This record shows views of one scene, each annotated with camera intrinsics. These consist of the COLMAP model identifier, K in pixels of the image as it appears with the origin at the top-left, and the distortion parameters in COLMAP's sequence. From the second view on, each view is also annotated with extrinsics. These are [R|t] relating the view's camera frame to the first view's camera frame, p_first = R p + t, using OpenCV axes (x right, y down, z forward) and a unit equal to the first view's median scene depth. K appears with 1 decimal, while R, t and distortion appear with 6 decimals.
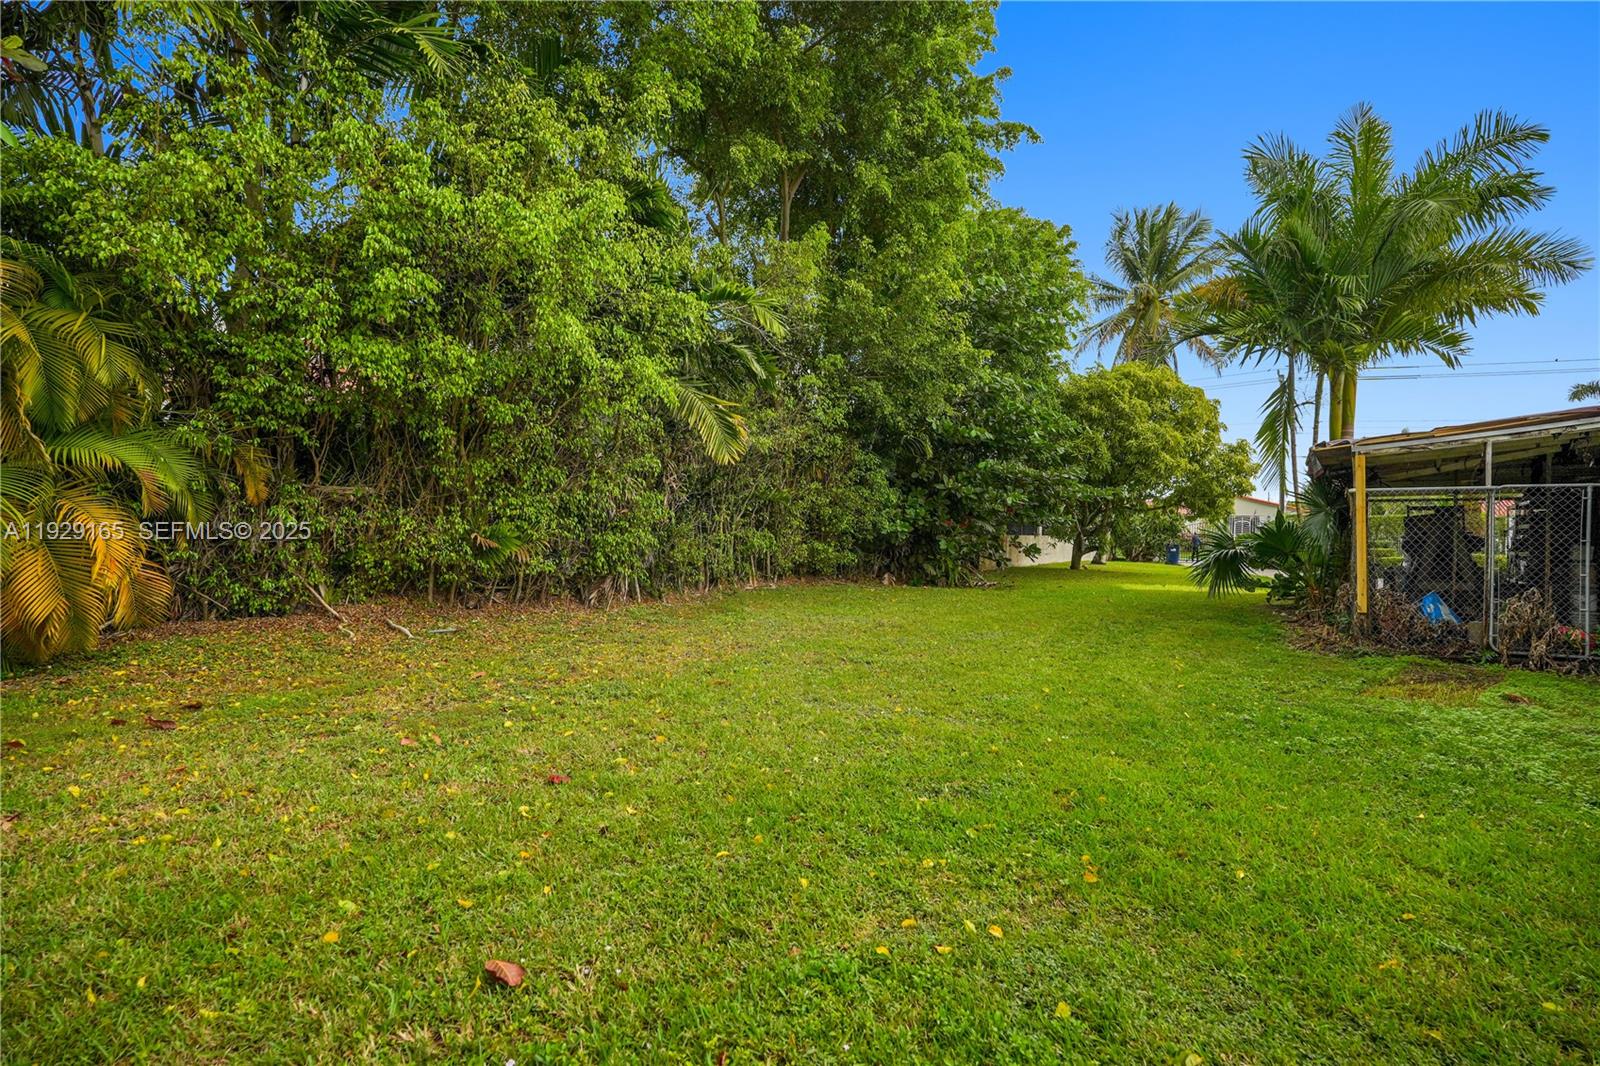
lens RADIAL K [[886.9, 0, 798.3], [0, 886.9, 533.1], [0, 0, 1]] dist [-0.002162, -0.001032]
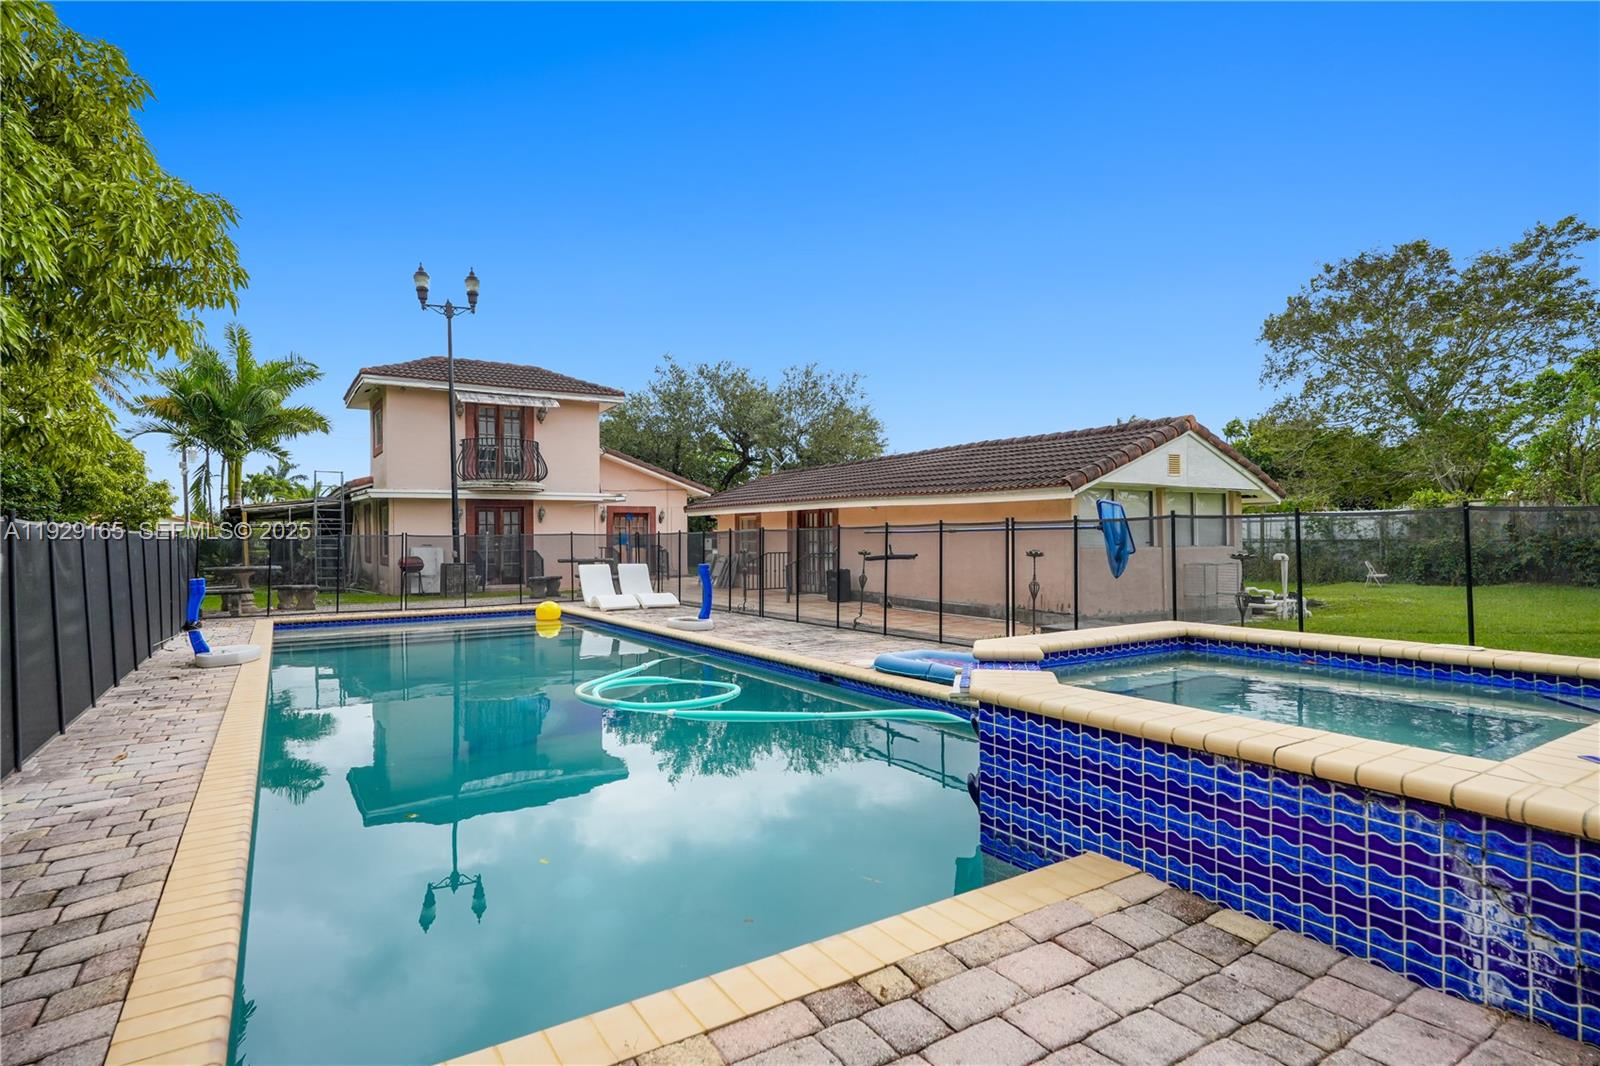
lens RADIAL K [[886.9, 0, 798.9], [0, 886.9, 536.8], [0, 0, 1]] dist [-0.002162, -0.001032]
pose [[0.434376, -0.024119, 0.900409, -0.577675], [0.028513, 0.999509, 0.013018, -0.000660], [-0.900280, 0.020019, 0.434850, -0.916461]]
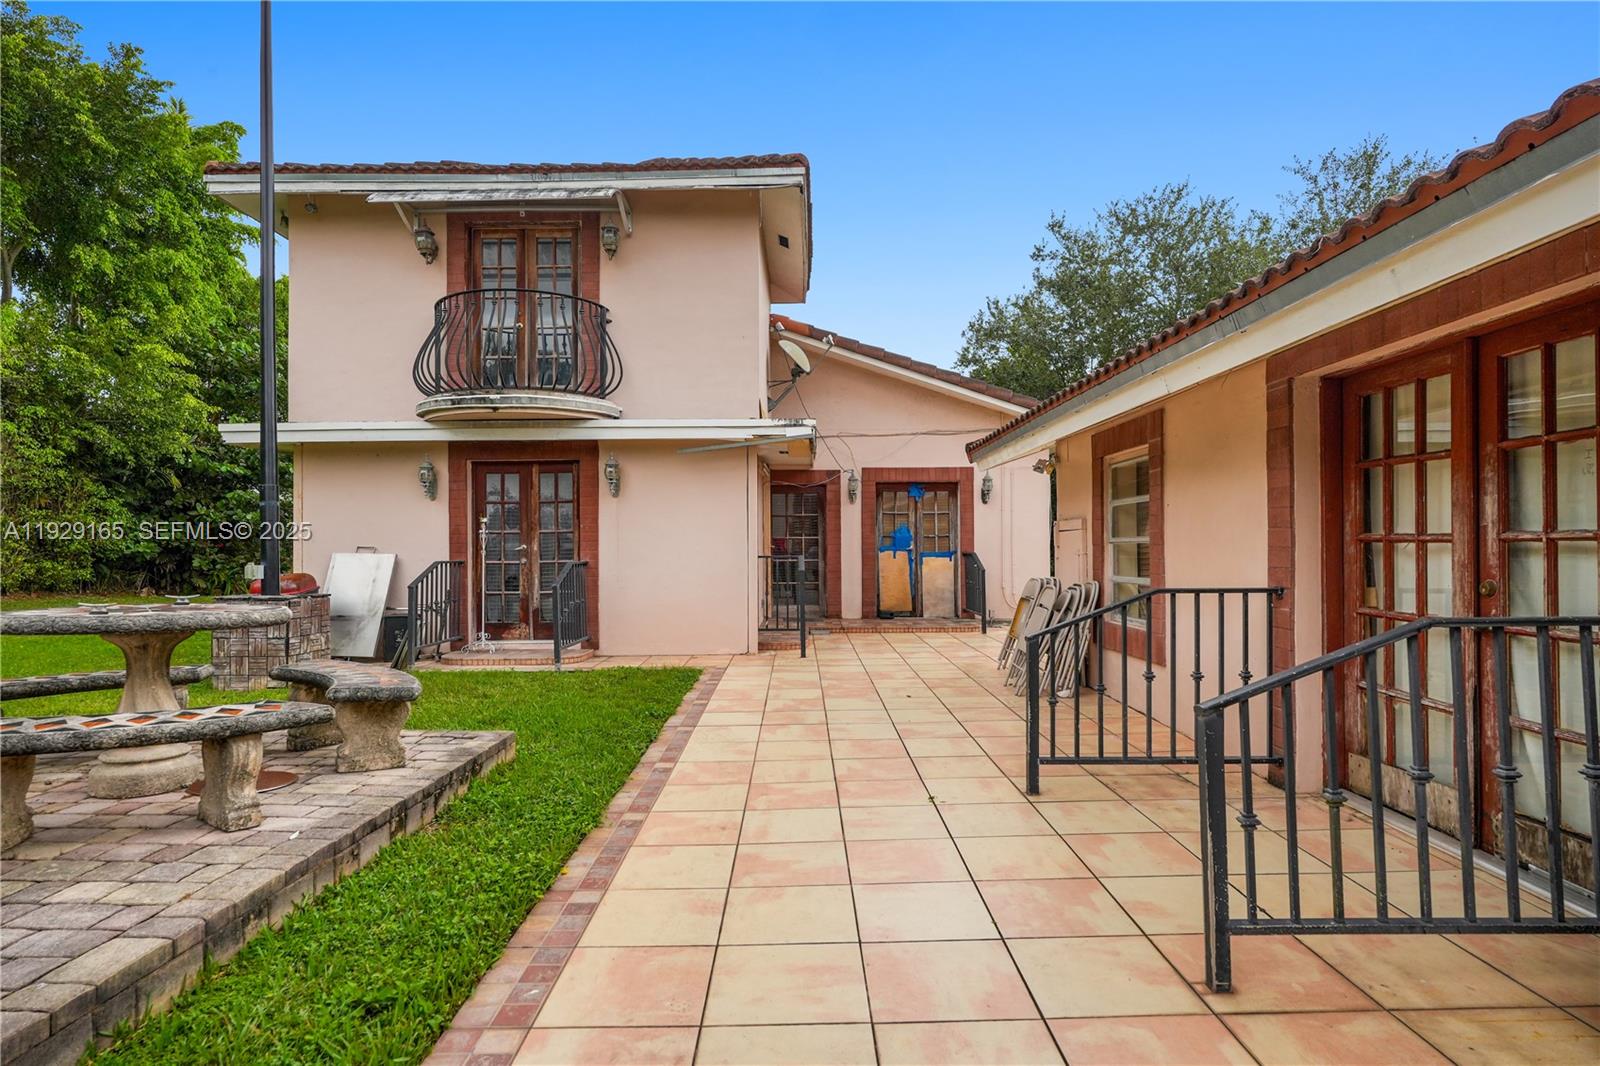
lens RADIAL K [[886.9, 0, 805.1], [0, 886.9, 532.3], [0, 0, 1]] dist [-0.002162, -0.001032]
pose [[0.851325, -0.014899, 0.524426, 0.264467], [0.027357, 0.999497, -0.016015, 0.018564], [-0.523924, 0.027981, 0.851305, -0.520076]]
